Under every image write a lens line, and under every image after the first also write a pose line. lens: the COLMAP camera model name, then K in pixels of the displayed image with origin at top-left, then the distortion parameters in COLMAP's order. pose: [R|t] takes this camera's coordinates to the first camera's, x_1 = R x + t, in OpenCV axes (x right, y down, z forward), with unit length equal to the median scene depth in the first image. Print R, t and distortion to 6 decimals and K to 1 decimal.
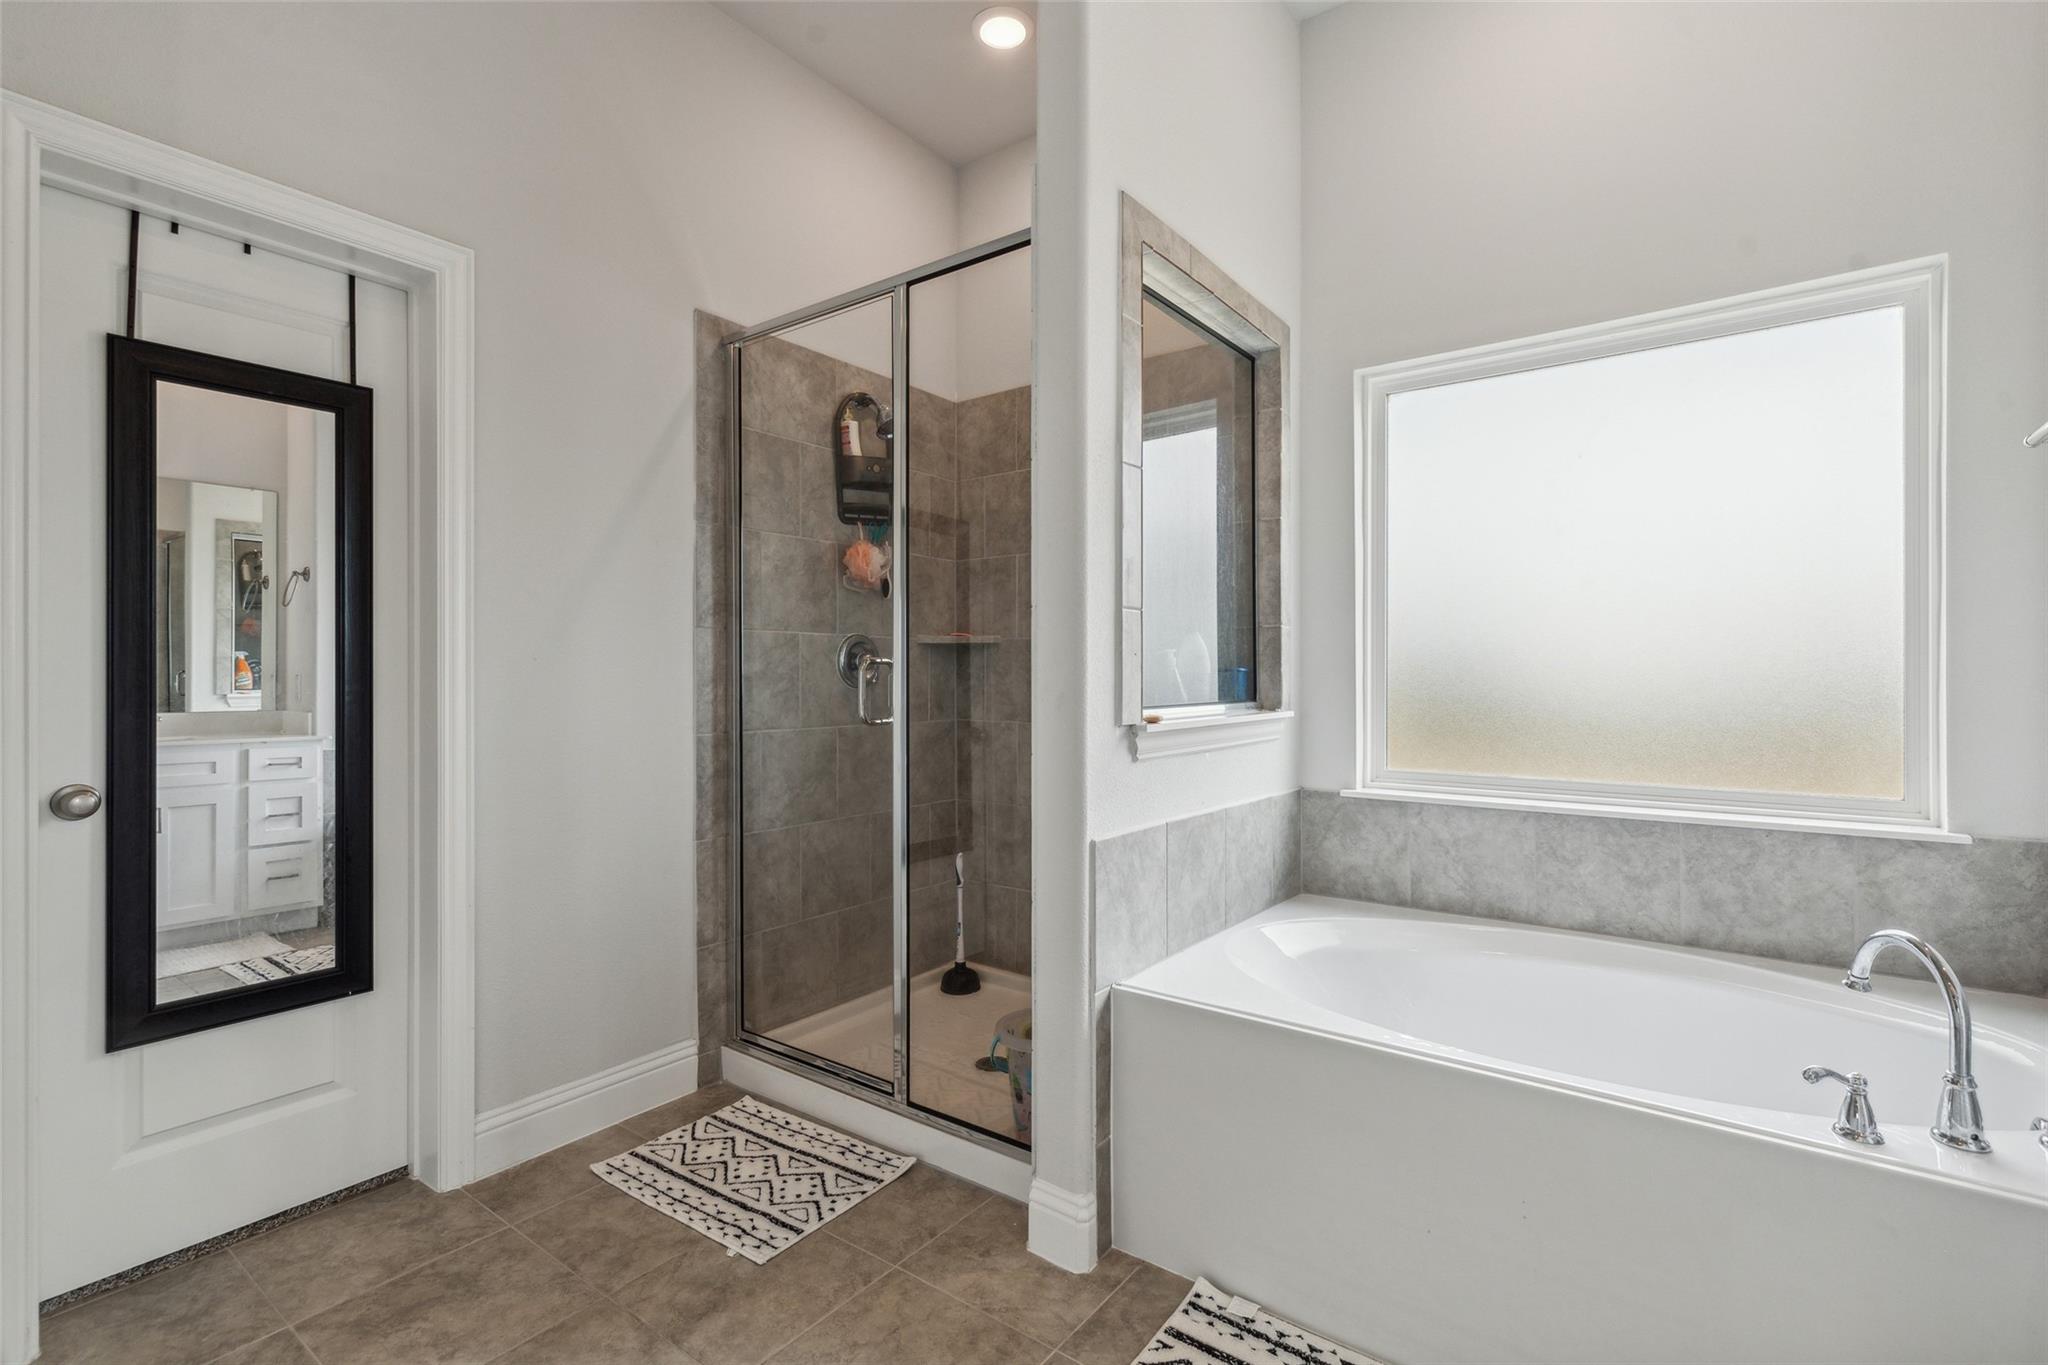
lens RADIAL K [[933.2, 0, 1014.1], [0, 933.2, 677.5], [0, 0, 1]] dist [0.004174, -0.000346]
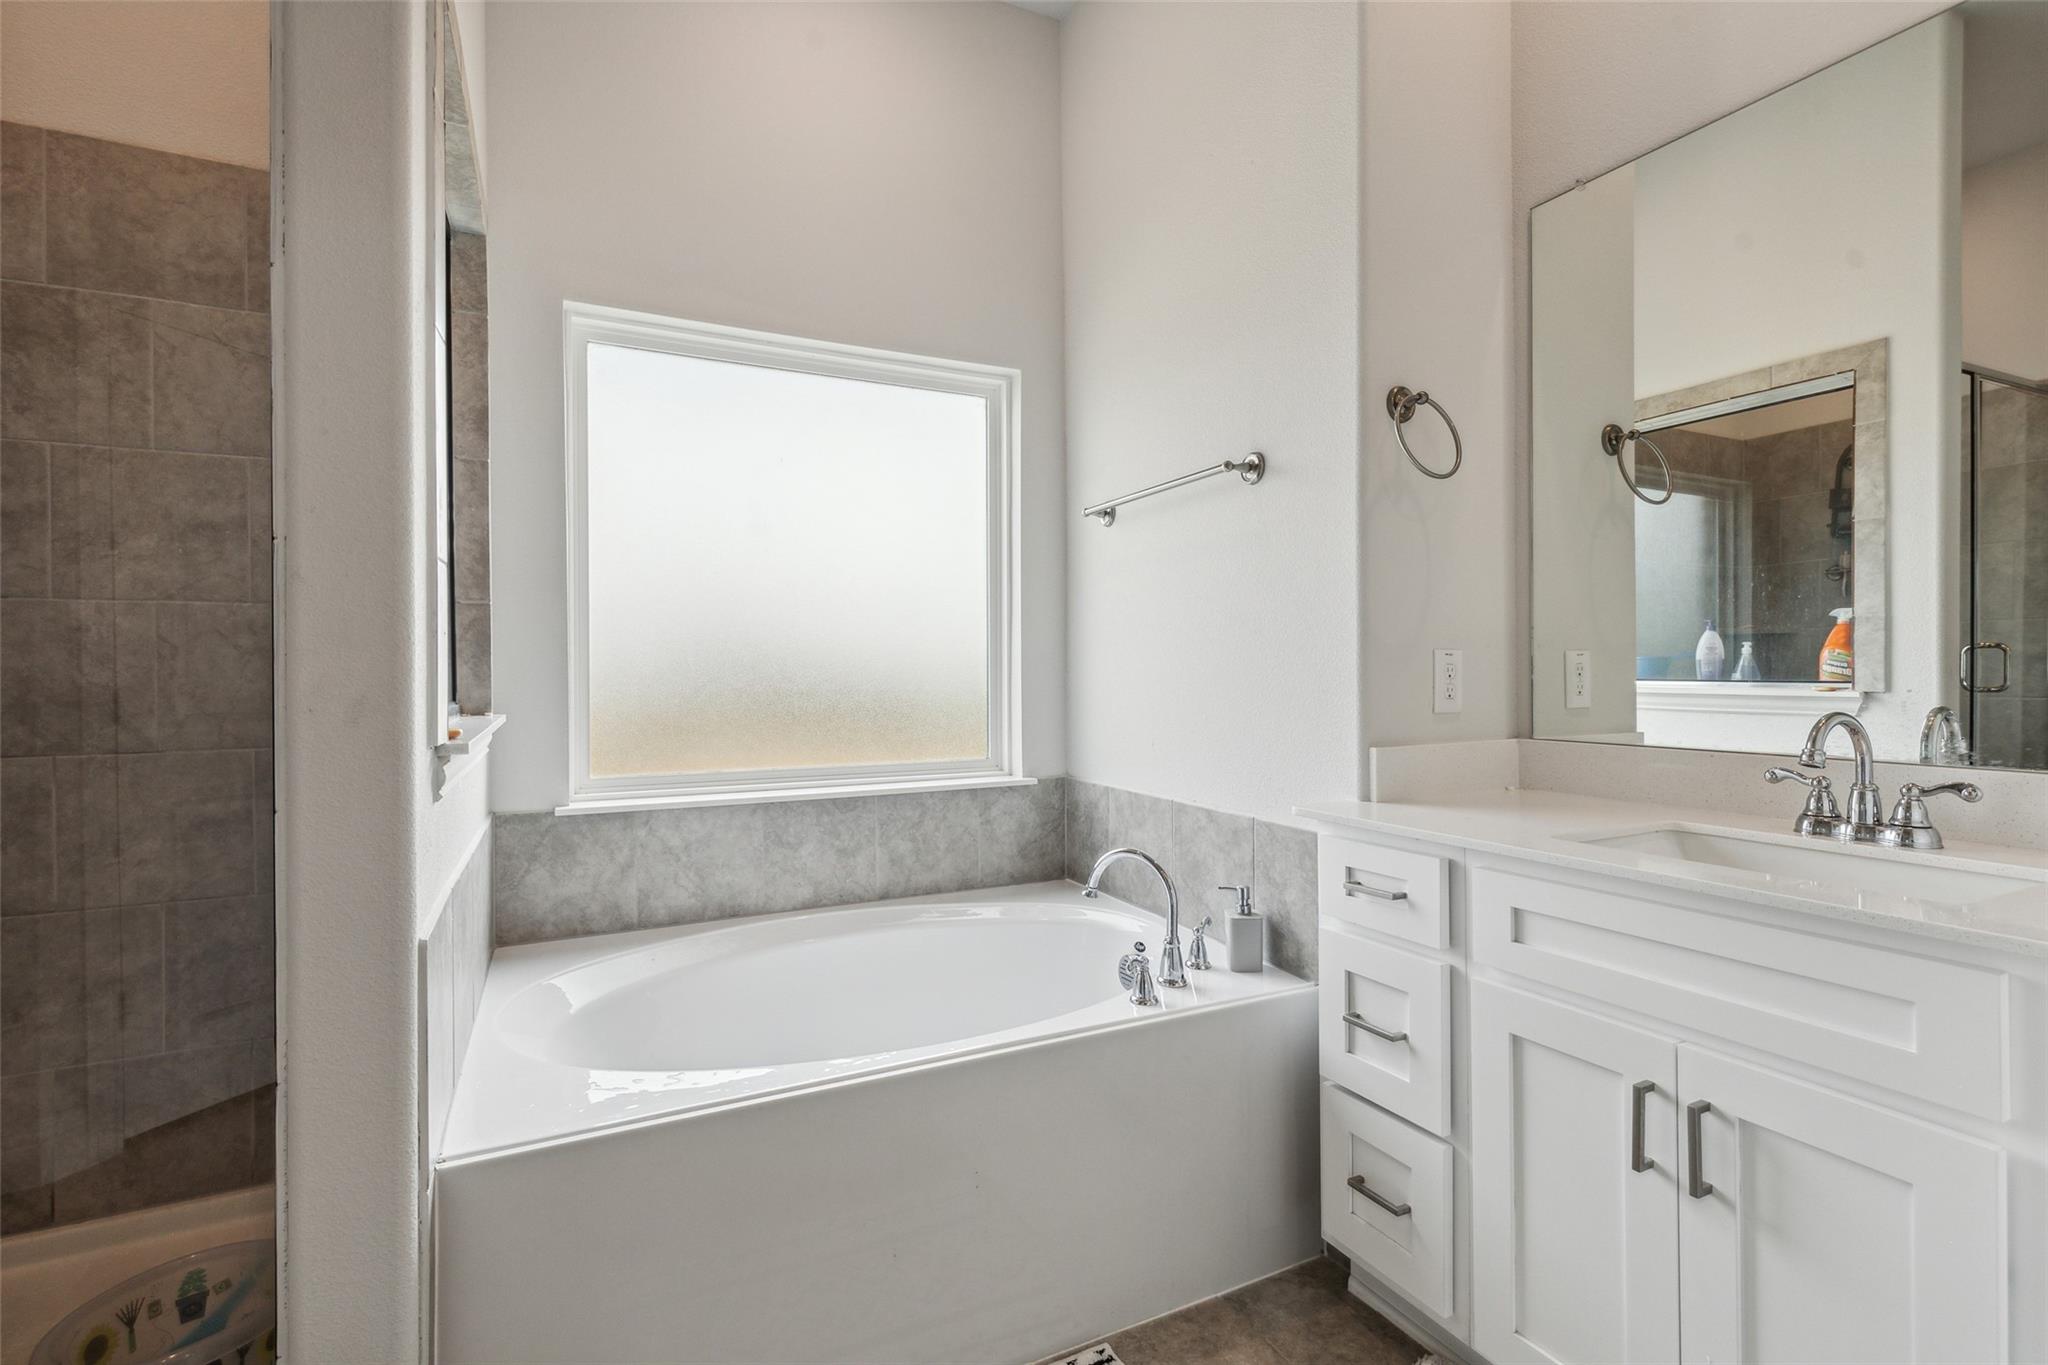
lens RADIAL K [[933.2, 0, 1030.0], [0, 933.2, 673.3], [0, 0, 1]] dist [0.004174, -0.000346]
pose [[0.443413, -0.006214, 0.896296, -0.221598], [0.003374, 0.999980, 0.005264, -0.000958], [-0.896311, 0.000690, 0.443426, 0.296254]]
